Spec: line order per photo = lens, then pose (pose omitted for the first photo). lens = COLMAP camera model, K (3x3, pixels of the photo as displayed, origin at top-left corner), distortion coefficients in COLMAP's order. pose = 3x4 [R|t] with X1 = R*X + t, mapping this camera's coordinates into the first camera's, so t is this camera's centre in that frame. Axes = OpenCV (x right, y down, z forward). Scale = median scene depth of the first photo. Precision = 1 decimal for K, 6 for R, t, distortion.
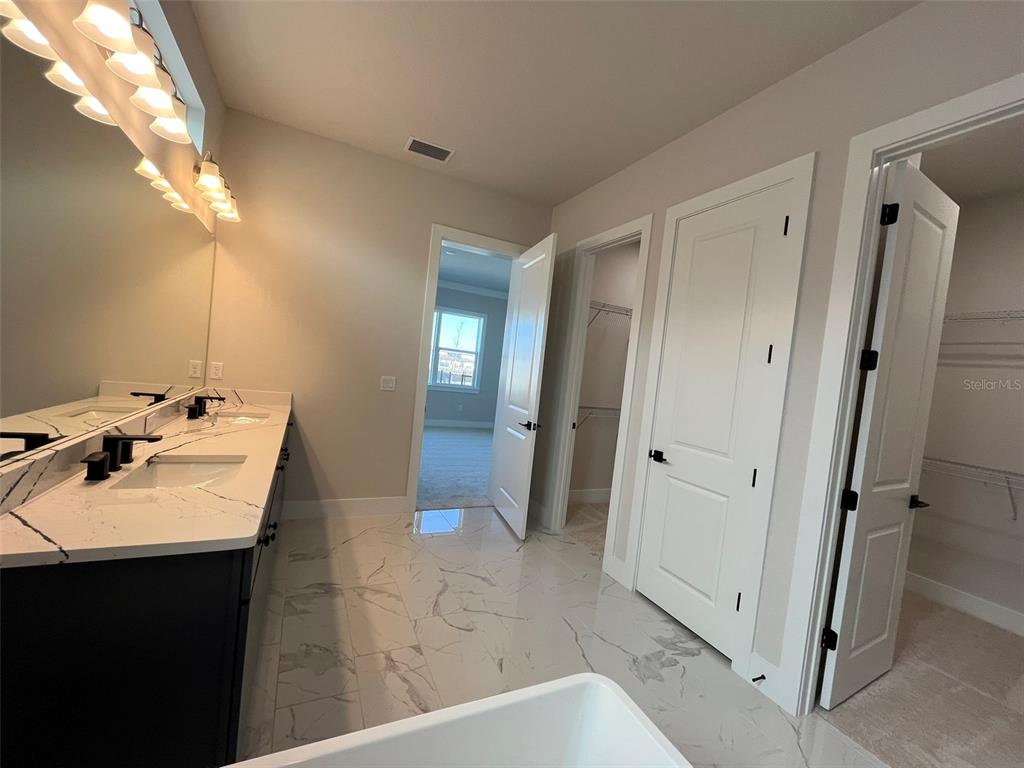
lens RADIAL K [[412.2, 0, 511.3], [0, 412.2, 383.4], [0, 0, 1]] dist [-0.003665, 0.000104]
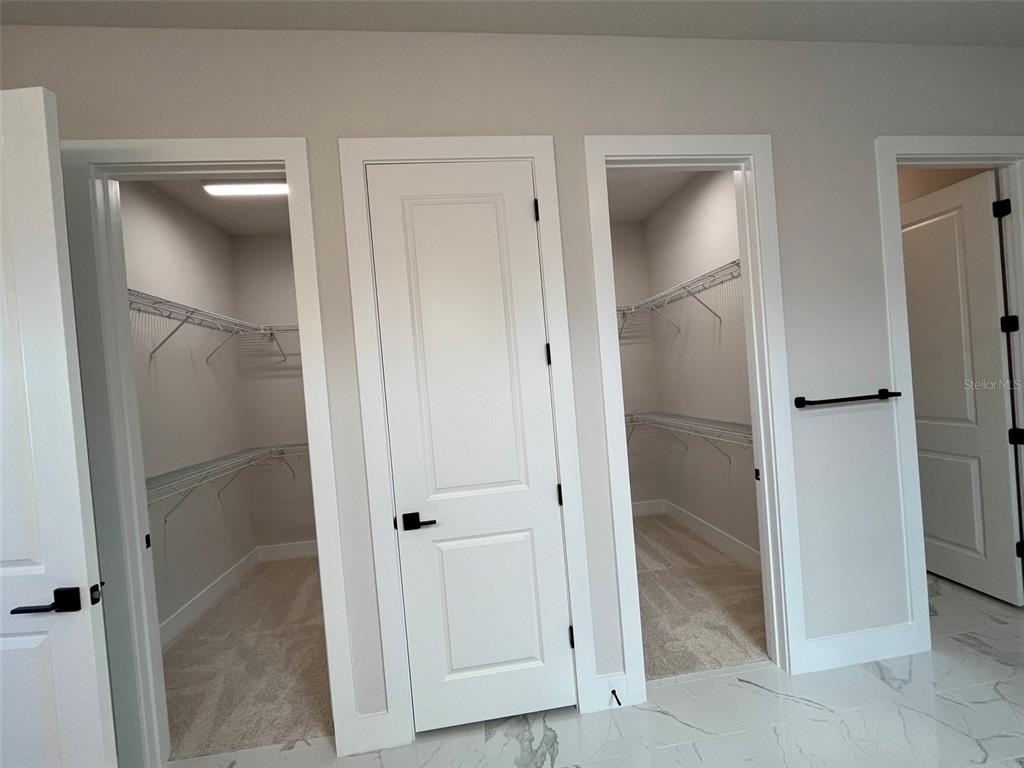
lens RADIAL K [[412.2, 0, 511.0], [0, 412.2, 387.5], [0, 0, 1]] dist [-0.003665, 0.000104]
pose [[0.320265, -0.143029, 0.936468, -0.182682], [0.148705, 0.983872, 0.099413, -0.077583], [-0.935584, 0.107419, 0.336369, 0.600383]]
